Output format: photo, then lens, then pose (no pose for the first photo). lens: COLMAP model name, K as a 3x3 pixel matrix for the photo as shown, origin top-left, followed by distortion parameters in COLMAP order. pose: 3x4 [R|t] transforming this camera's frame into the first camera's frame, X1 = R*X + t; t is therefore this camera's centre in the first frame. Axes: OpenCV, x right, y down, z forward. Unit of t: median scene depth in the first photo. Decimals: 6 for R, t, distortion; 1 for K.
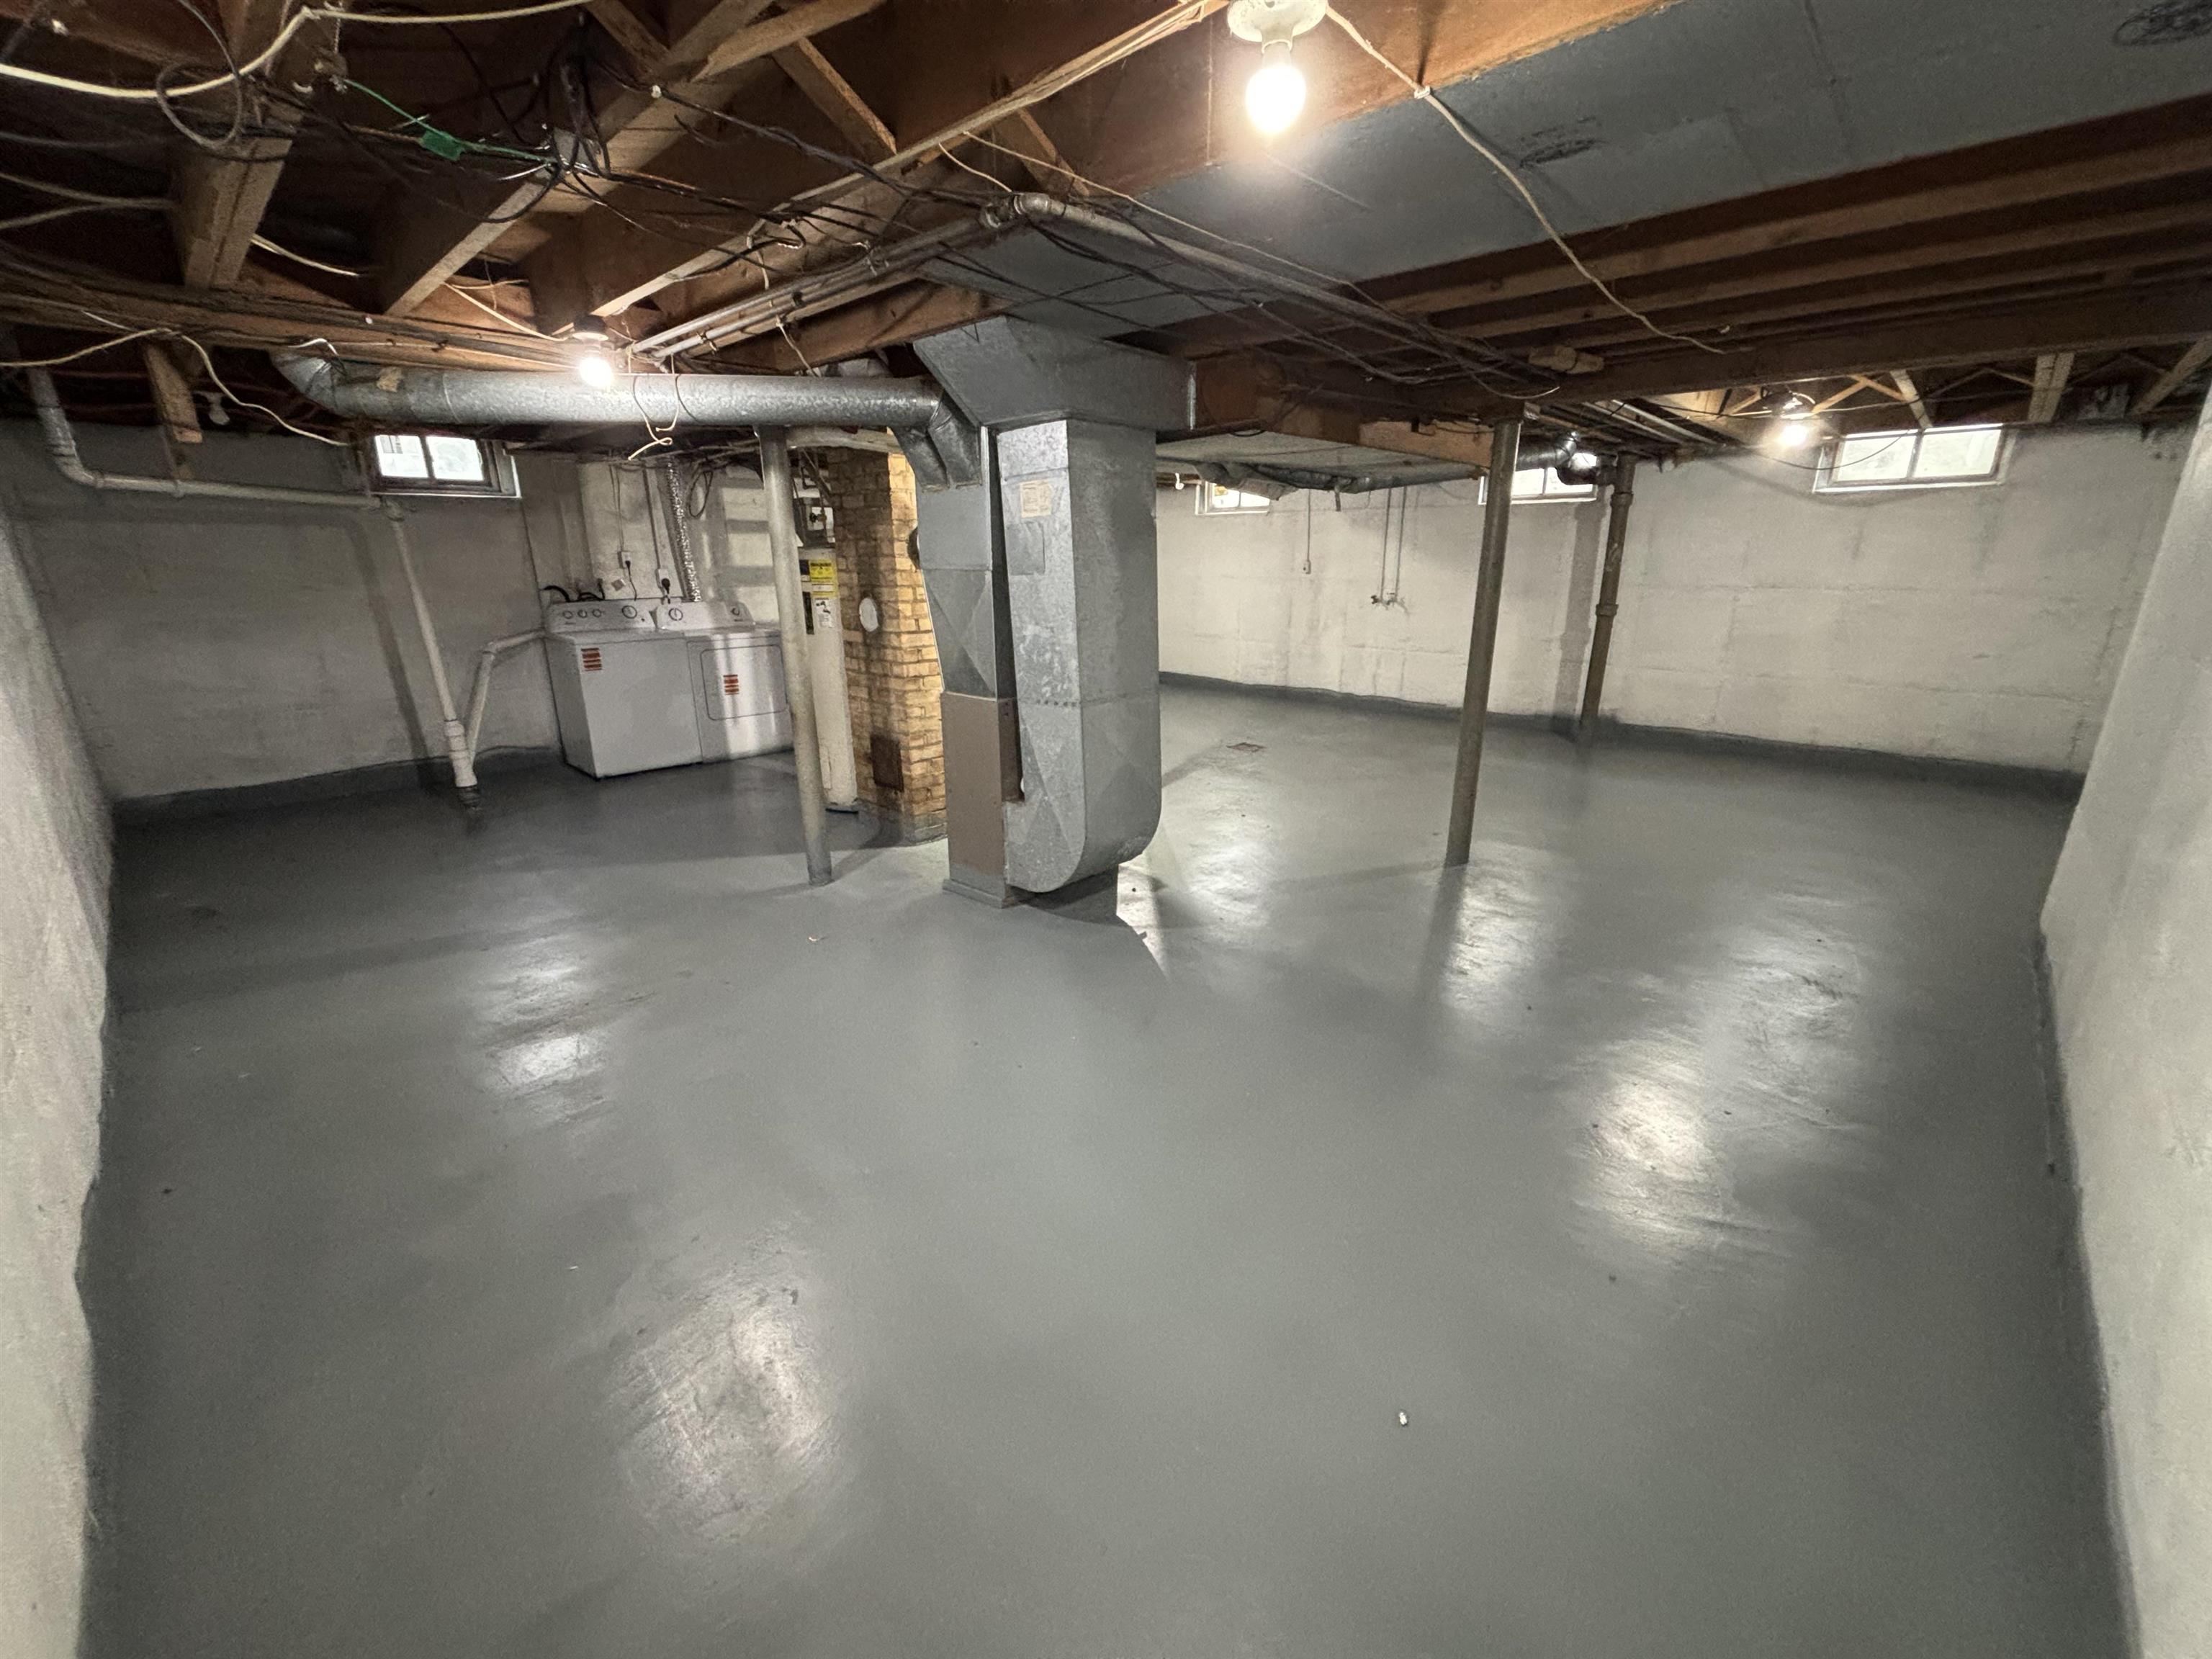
lens RADIAL K [[888.3, 0, 1106.1], [0, 888.3, 831.7], [0, 0, 1]] dist [0.006817, -0.000691]
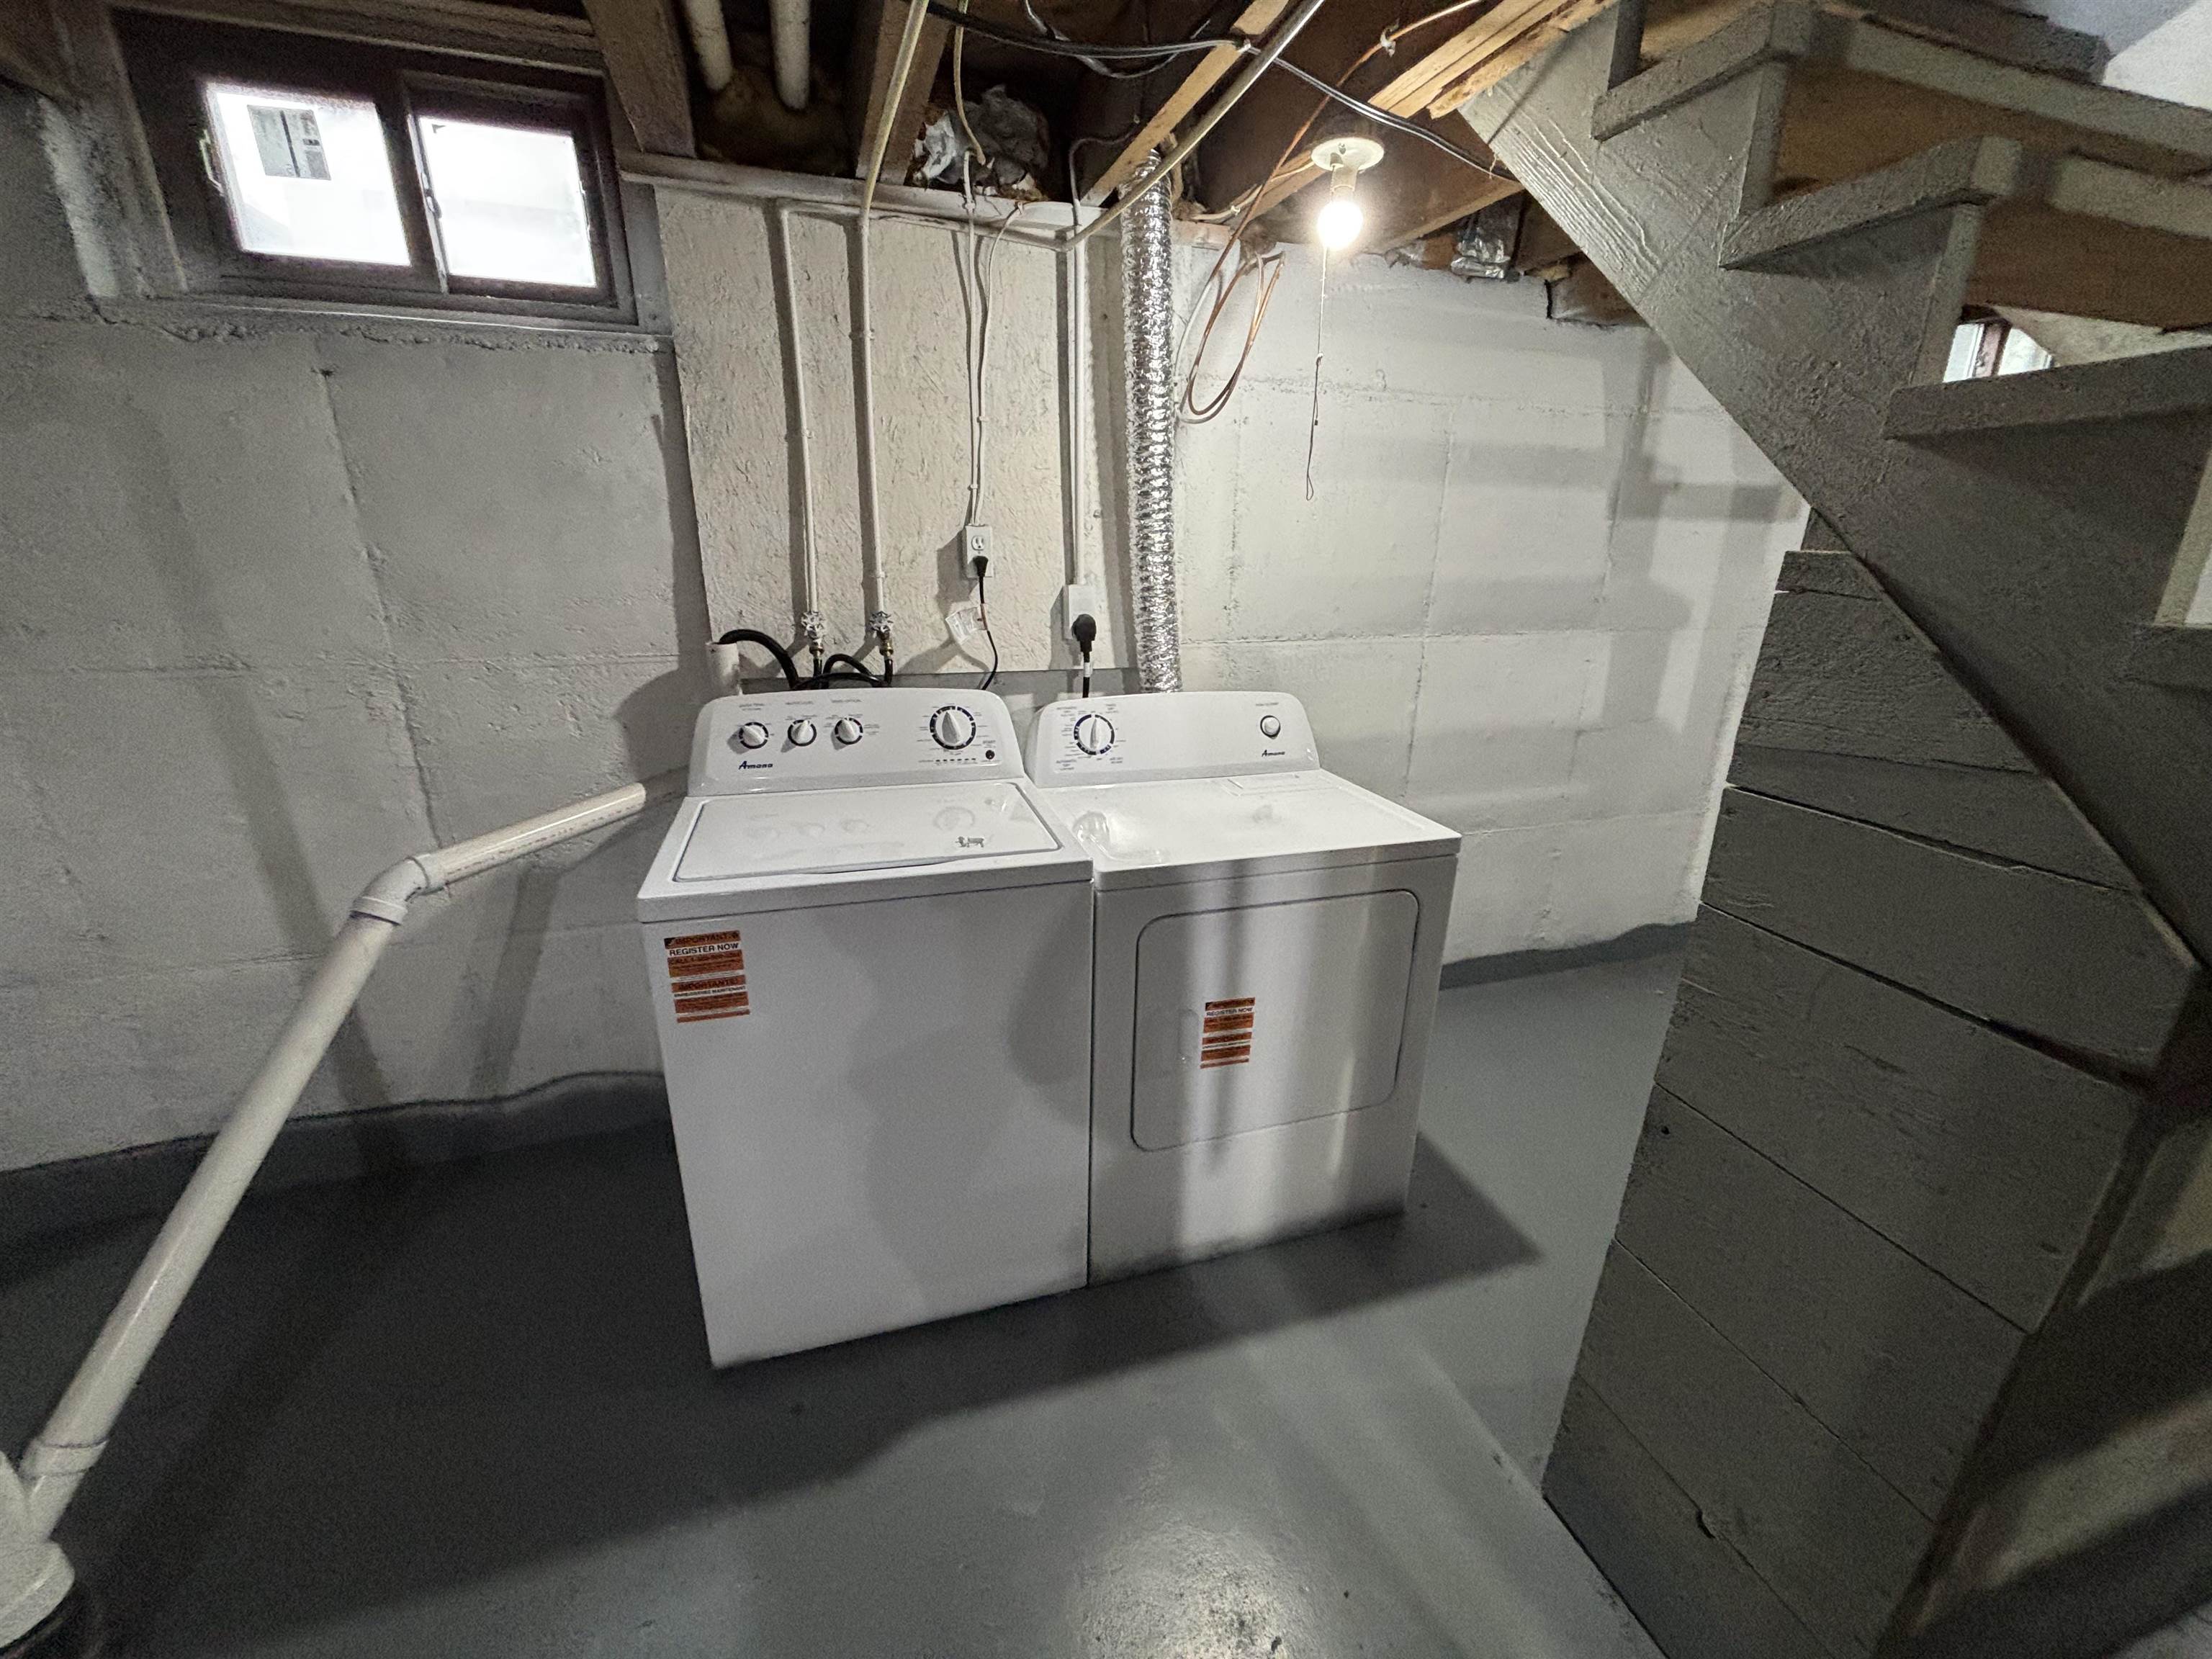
lens RADIAL K [[888.3, 0, 1129.3], [0, 888.3, 835.0], [0, 0, 1]] dist [0.006817, -0.000691]
pose [[0.891711, 0.161513, -0.422805, -0.382959], [-0.156830, 0.986549, 0.046104, -0.257254], [0.424564, 0.025197, 0.905047, 0.828780]]
